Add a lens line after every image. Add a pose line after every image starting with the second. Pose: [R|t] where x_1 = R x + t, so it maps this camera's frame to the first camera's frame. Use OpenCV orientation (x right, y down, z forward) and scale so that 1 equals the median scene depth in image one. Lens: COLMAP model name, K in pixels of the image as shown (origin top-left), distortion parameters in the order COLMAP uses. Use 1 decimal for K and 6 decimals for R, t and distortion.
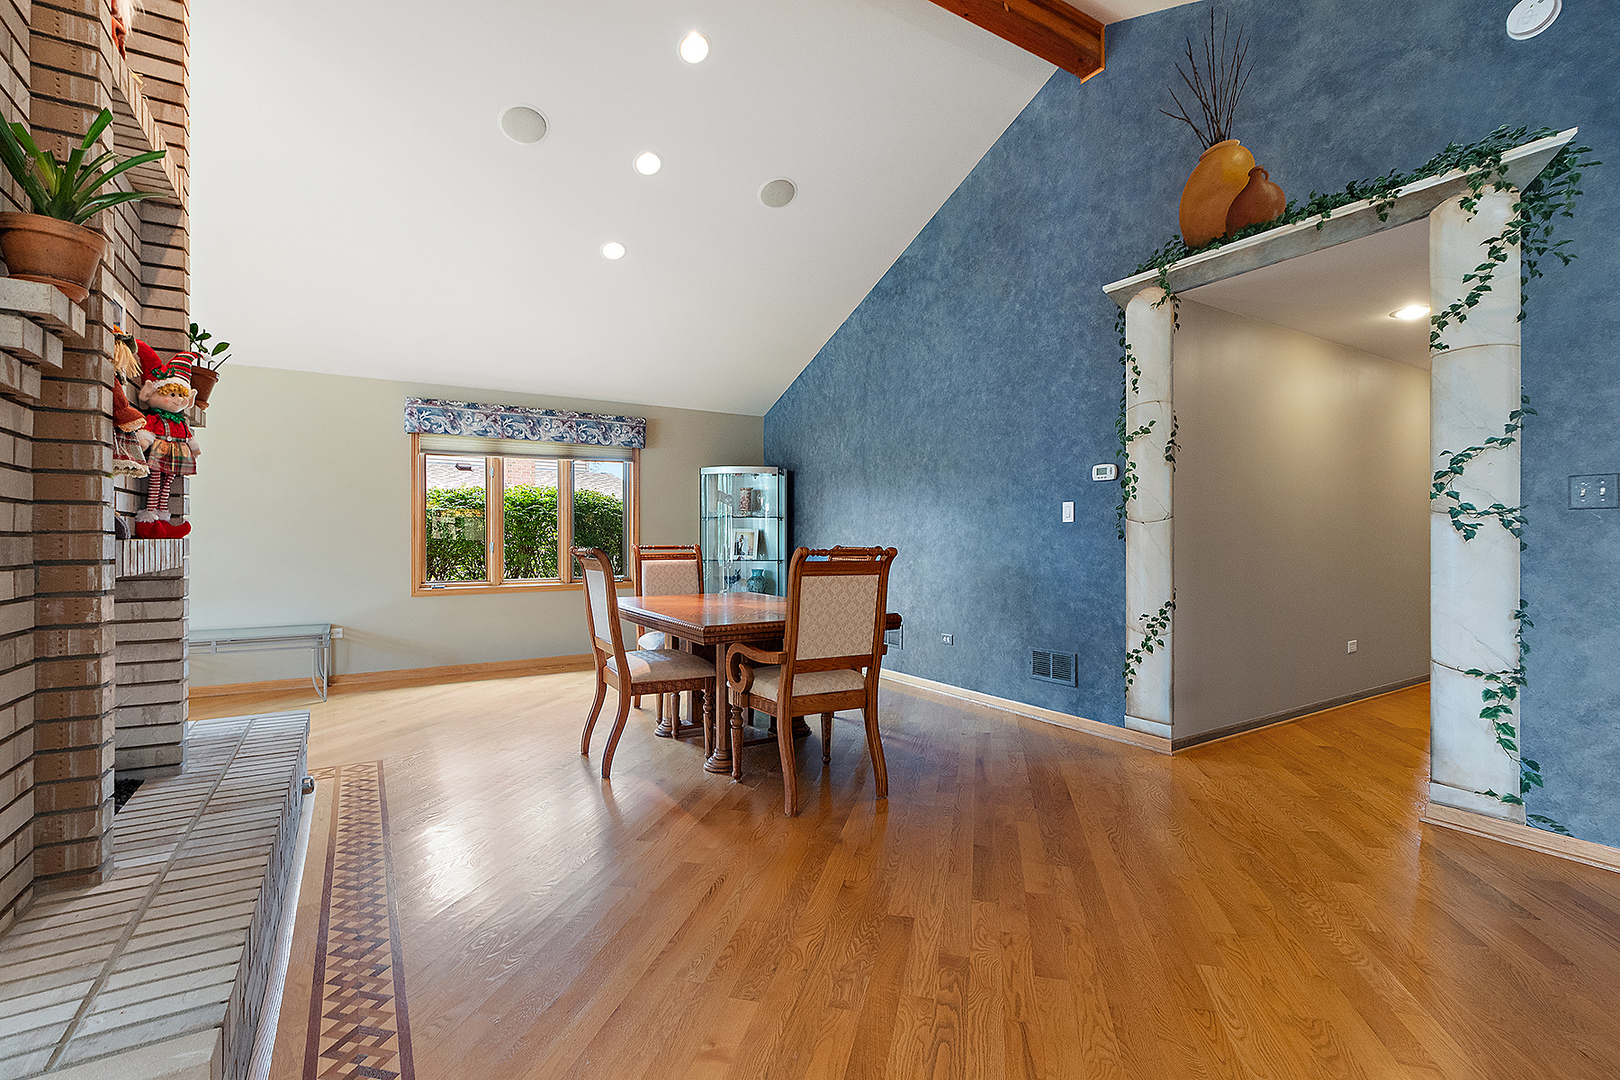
lens RADIAL K [[733.2, 0, 794.2], [0, 733.2, 540.2], [0, 0, 1]] dist [-0.001893, -0.000749]
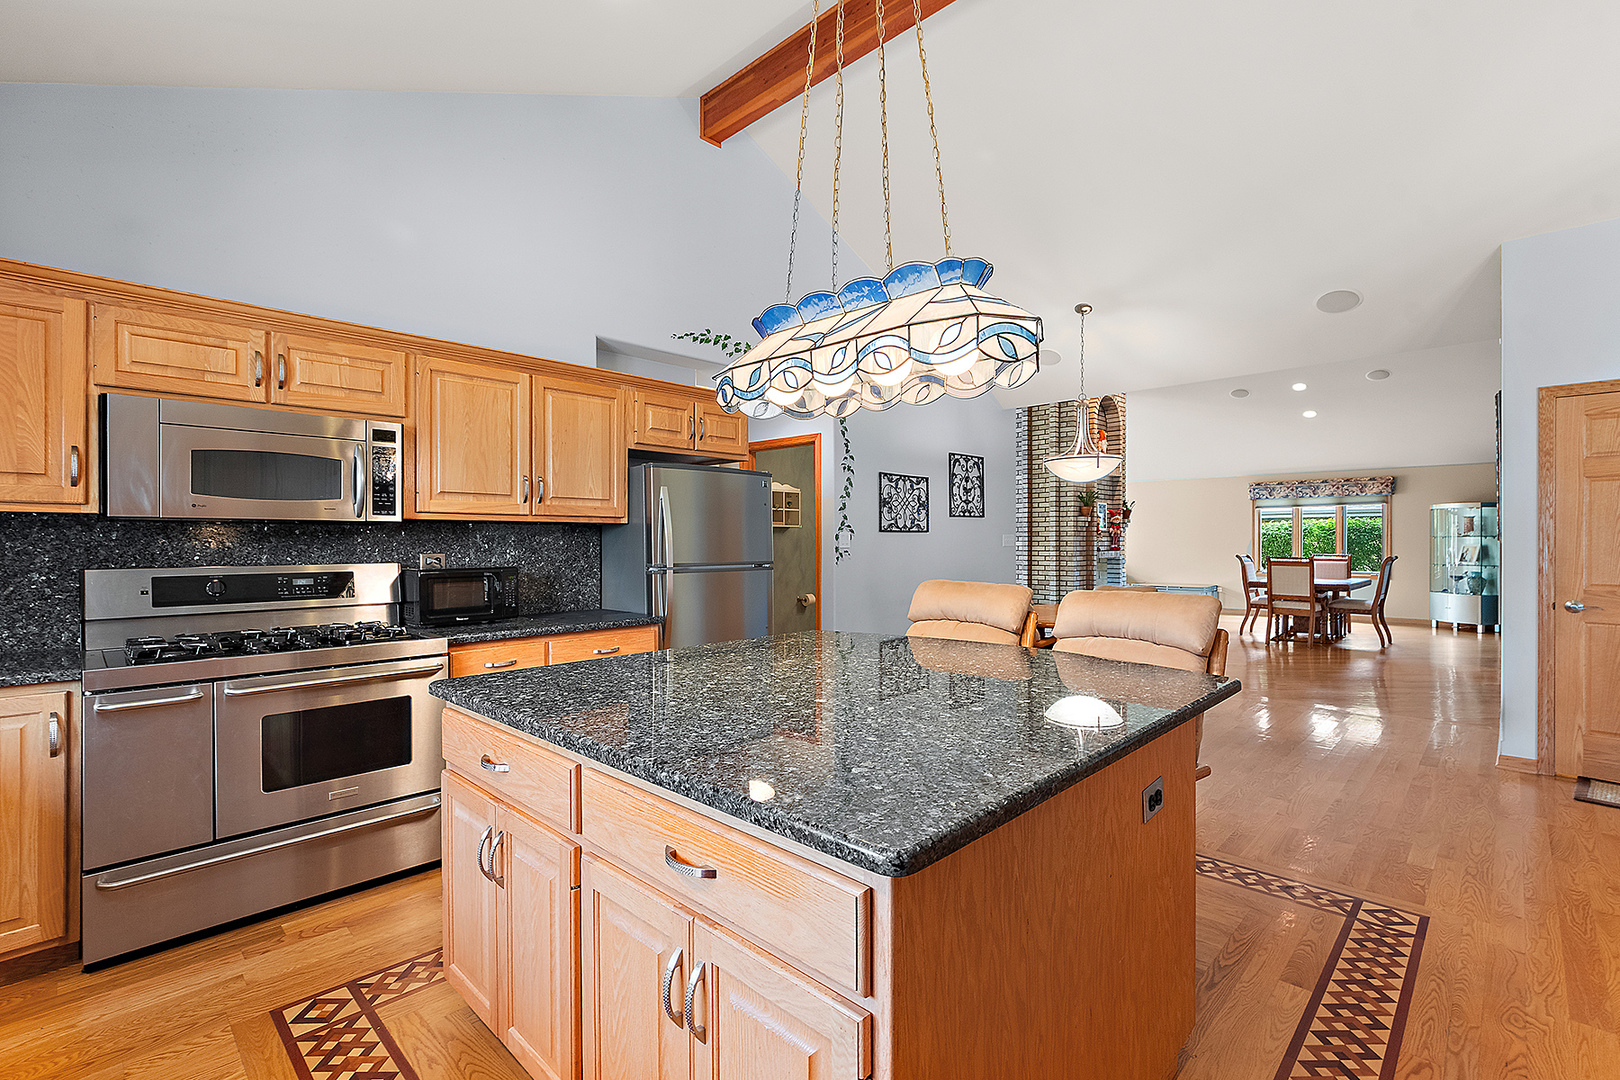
lens RADIAL K [[733.2, 0, 817.1], [0, 733.2, 543.8], [0, 0, 1]] dist [-0.001893, -0.000749]
pose [[0.247077, 0.007478, -0.968967, 1.815393], [0.000533, 0.999969, 0.007854, -0.047898], [0.968996, -0.002457, 0.247066, -1.128416]]
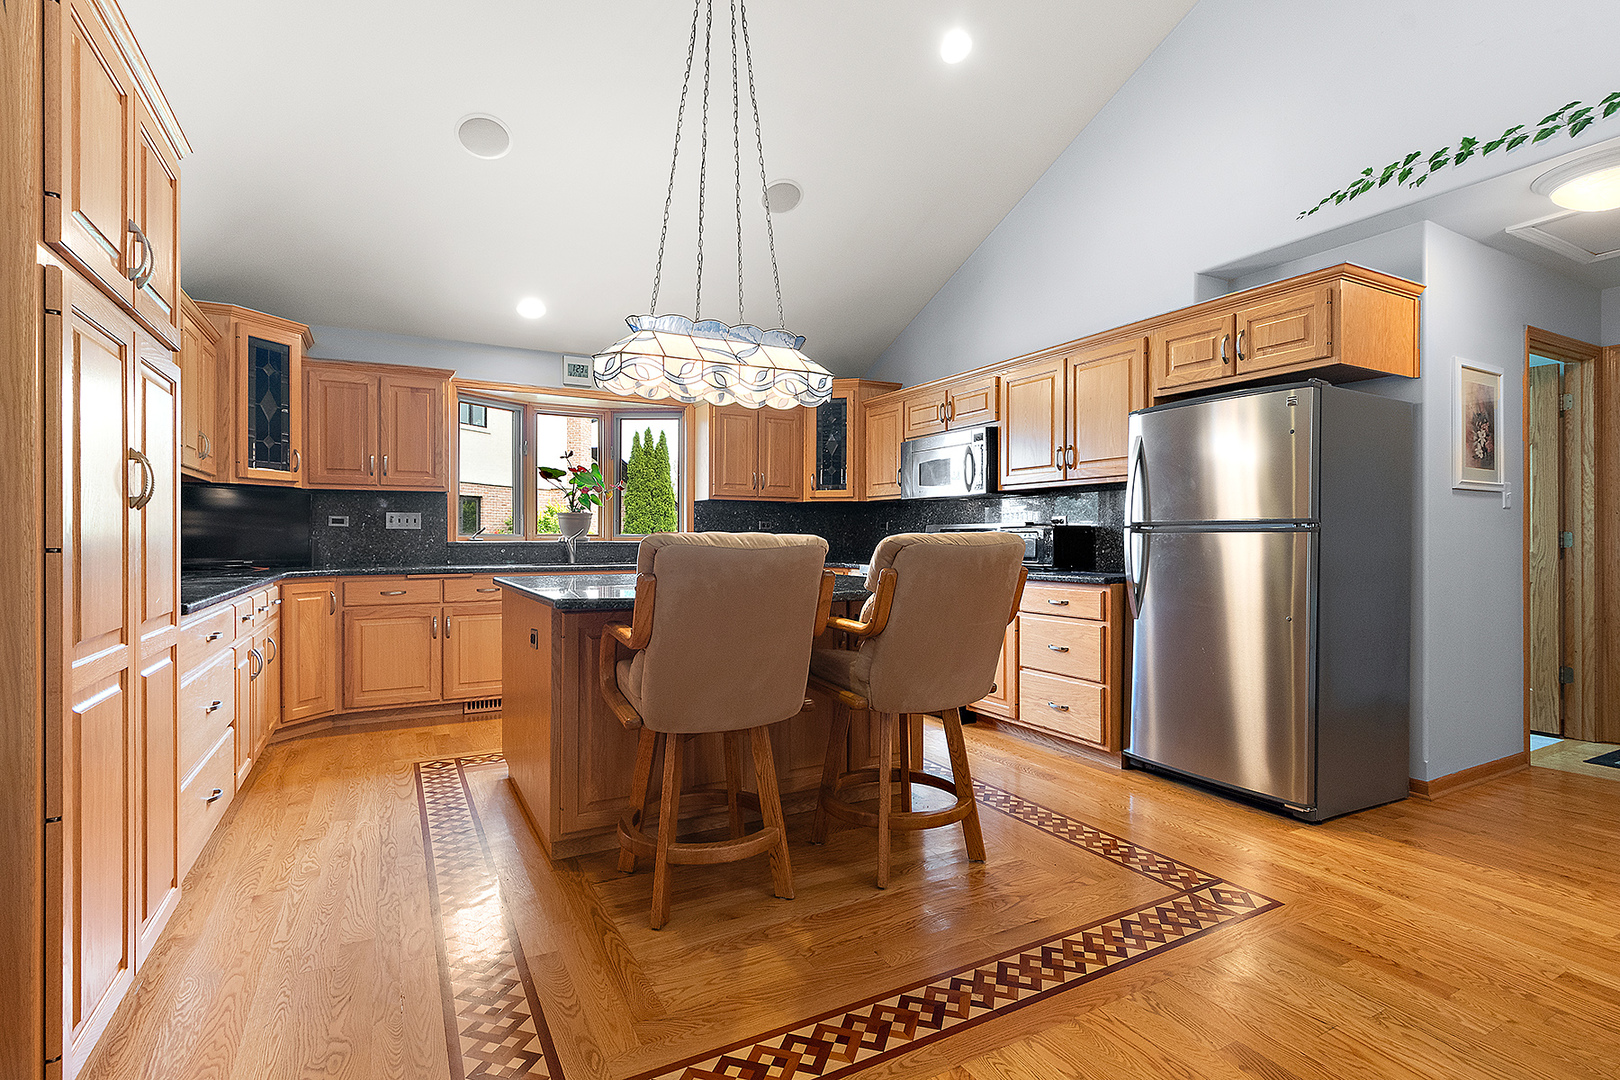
lens RADIAL K [[754.1, 0, 796.5], [0, 754.1, 546.3], [0, 0, 1]] dist [-0.009503, 0.001275]
pose [[-0.997782, 0.002560, 0.066518, 1.192571], [0.003165, 0.999955, 0.008985, 0.005385], [-0.066492, 0.009176, -0.997745, -0.191296]]
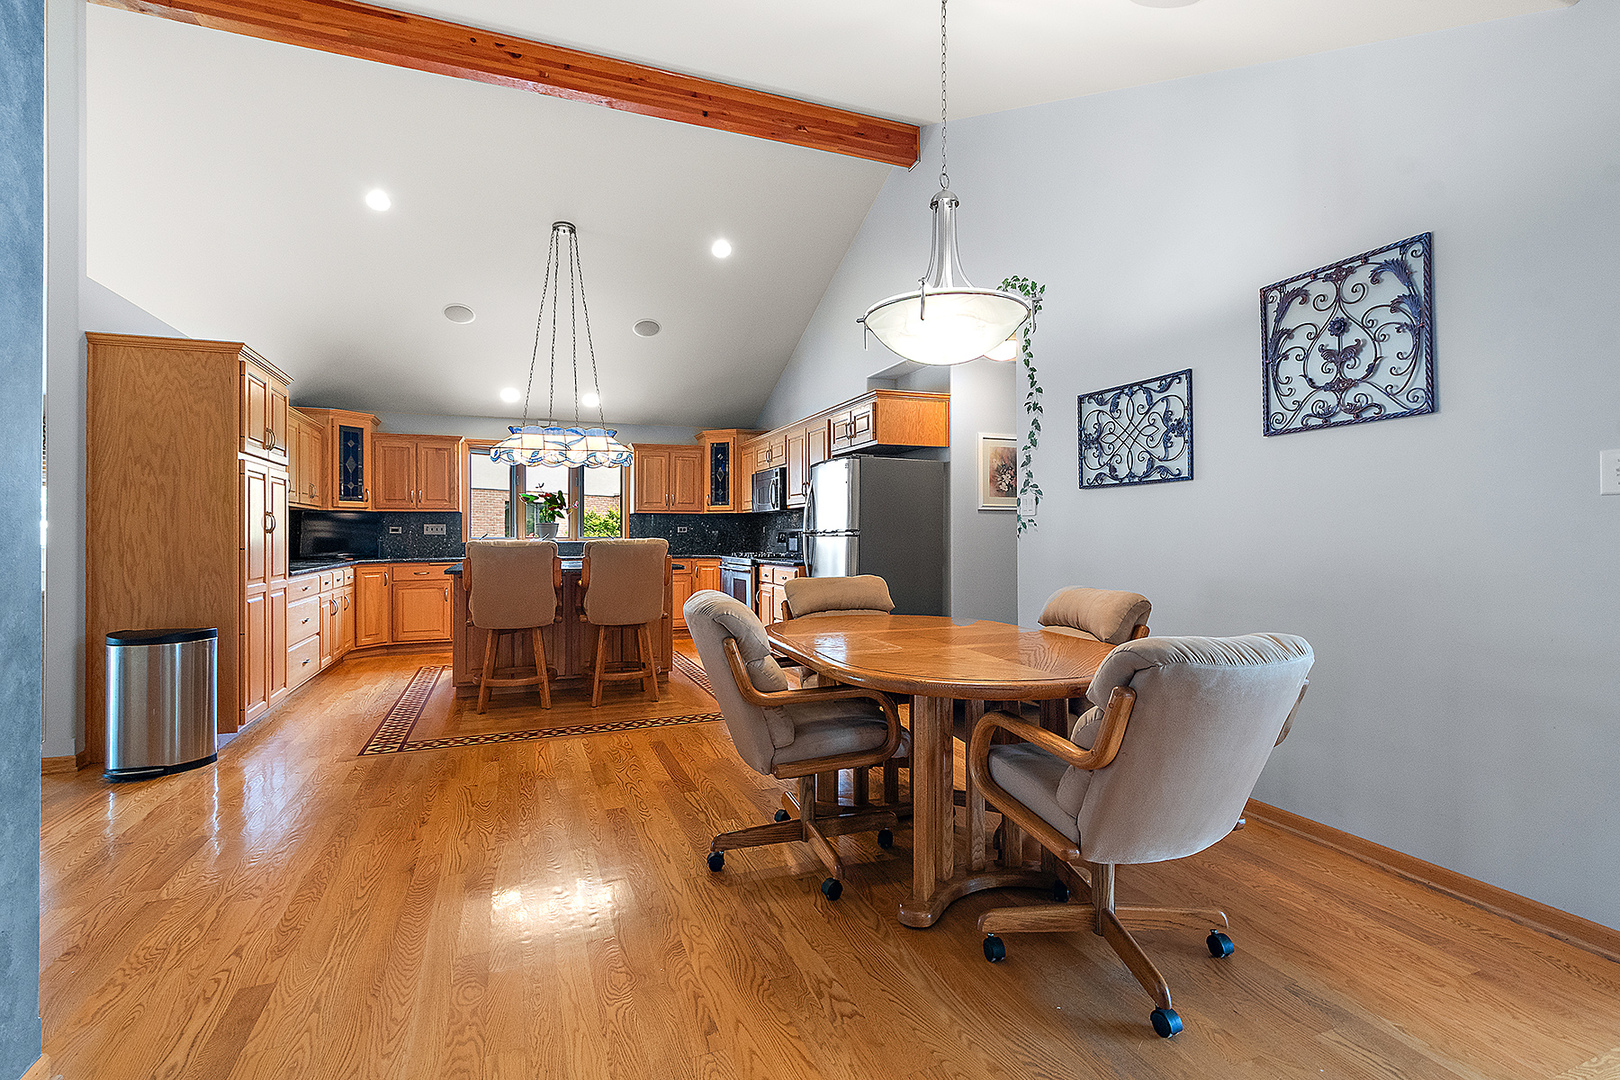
lens RADIAL K [[733.2, 0, 806.0], [0, 733.2, 535.1], [0, 0, 1]] dist [-0.001893, -0.000749]
pose [[-0.983473, 0.007962, 0.180879, 0.603408], [0.007952, 0.999968, -0.000777, -0.003050], [-0.180879, 0.000674, -0.983505, 0.344870]]
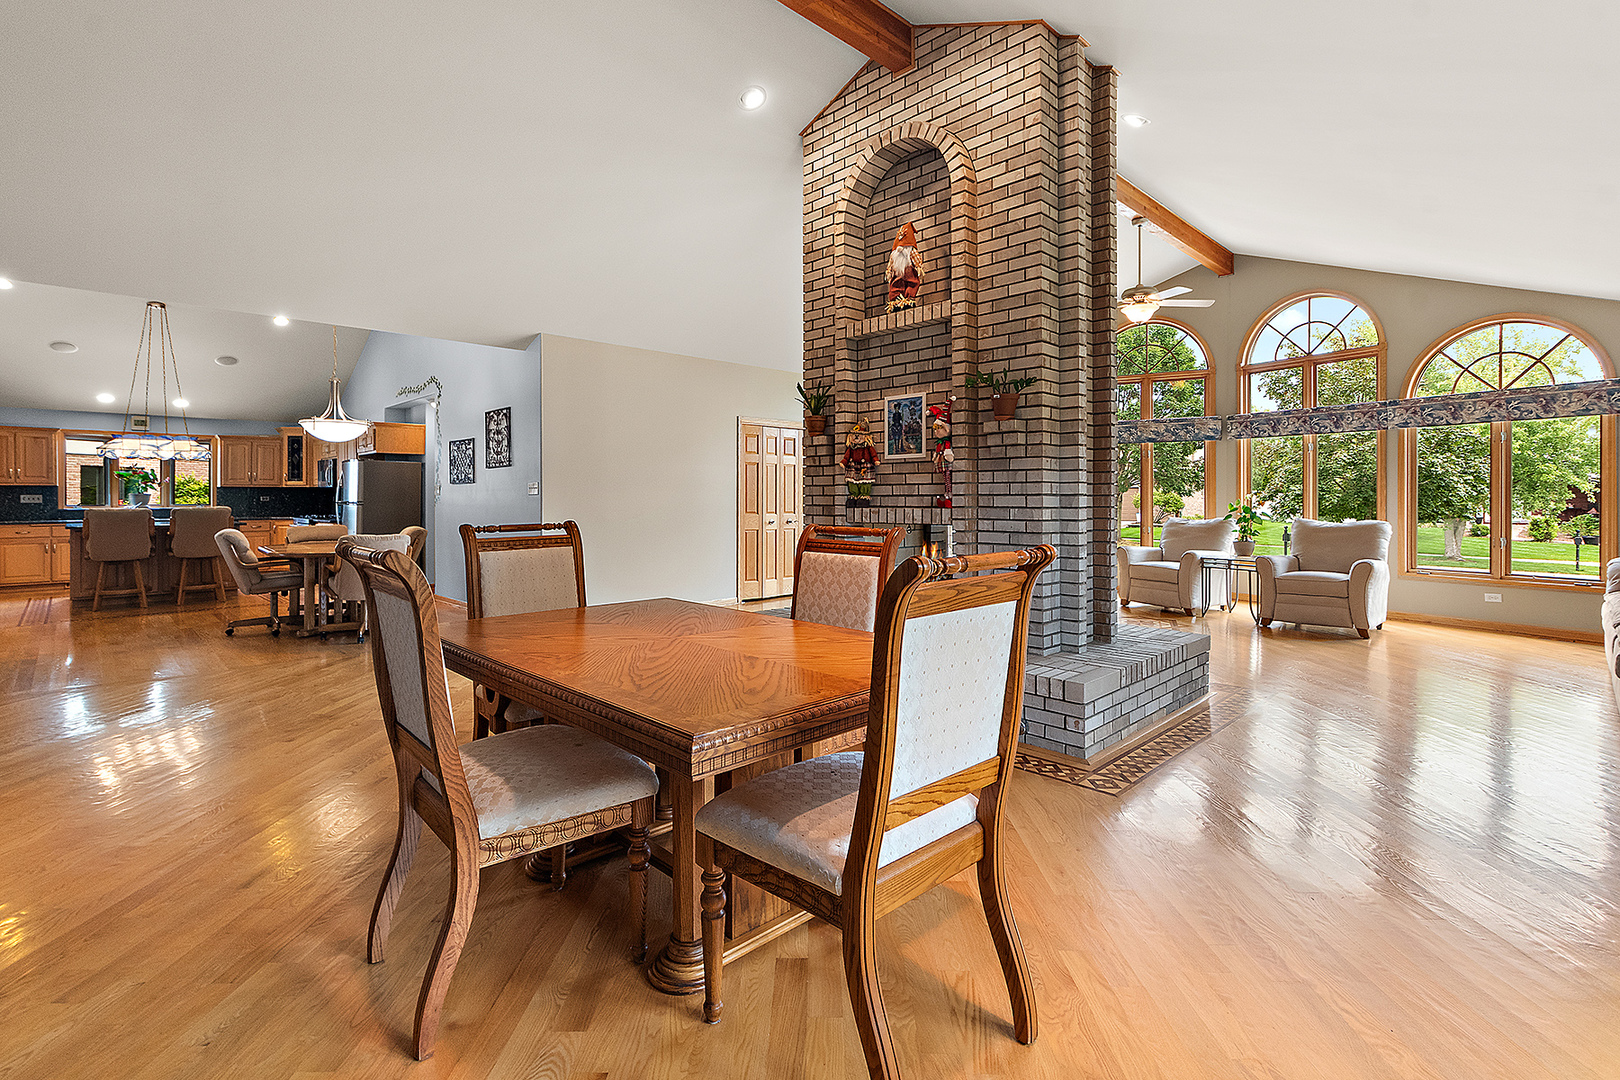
lens RADIAL K [[733.2, 0, 776.0], [0, 733.2, 500.6], [0, 0, 1]] dist [-0.001893, -0.000749]
pose [[-0.979195, 0.007595, -0.202779, -0.051678], [0.006508, 0.999961, 0.006024, -0.019744], [0.202817, 0.004579, -0.979206, 1.556945]]
